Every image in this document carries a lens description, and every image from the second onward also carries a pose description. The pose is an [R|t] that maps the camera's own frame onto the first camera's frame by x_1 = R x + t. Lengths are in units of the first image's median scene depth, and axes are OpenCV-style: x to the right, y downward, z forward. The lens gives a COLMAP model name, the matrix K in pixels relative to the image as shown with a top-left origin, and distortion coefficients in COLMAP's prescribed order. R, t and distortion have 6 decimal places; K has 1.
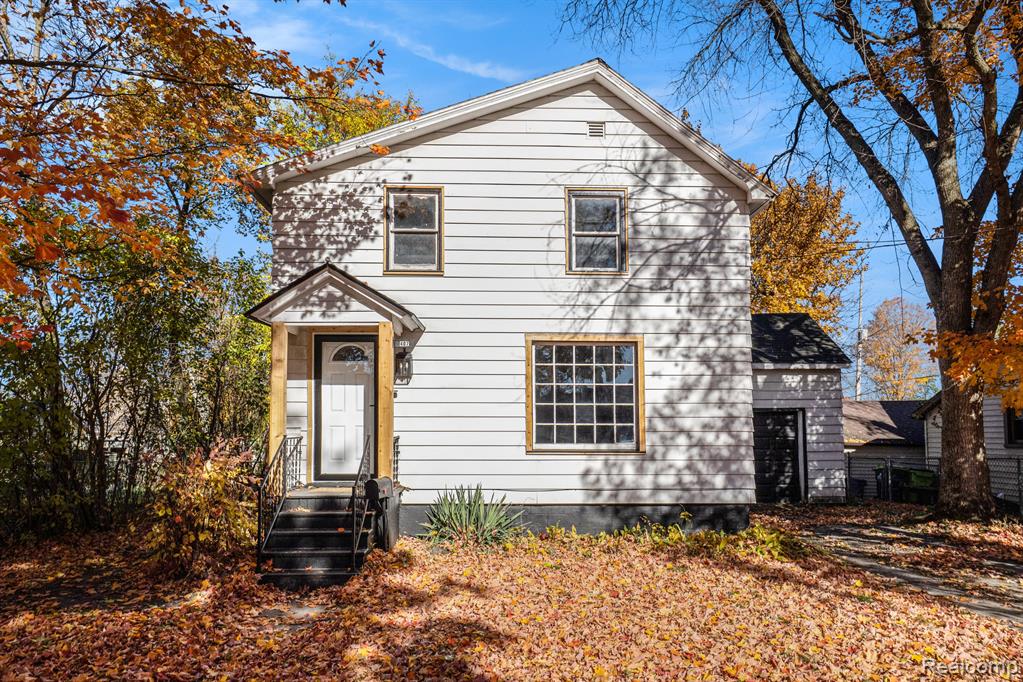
lens RADIAL K [[709.2, 0, 514.6], [0, 709.2, 345.1], [0, 0, 1]] dist [-0.034614, -0.009807]
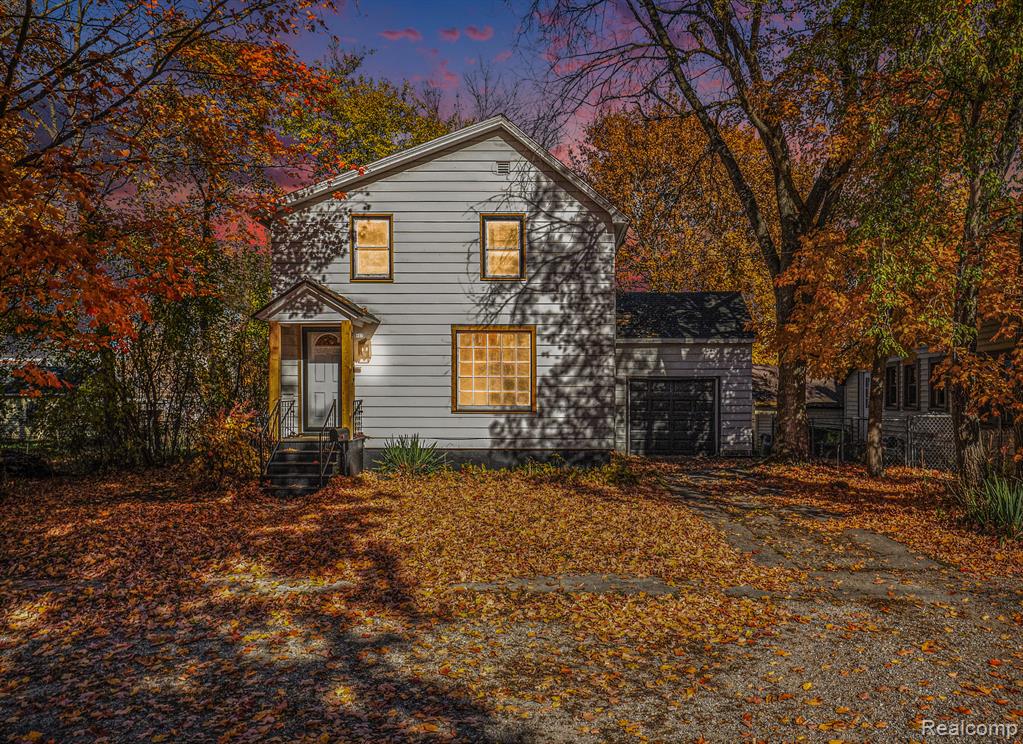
lens RADIAL K [[871.2, 0, 511.7], [0, 871.2, 371.5], [0, 0, 1]] dist [-0.009884, 0.011293]
pose [[0.991691, -0.005284, -0.128537, 0.349312], [0.017658, 0.995290, 0.095318, -0.086424], [0.127428, -0.096796, 0.987113, -0.652177]]
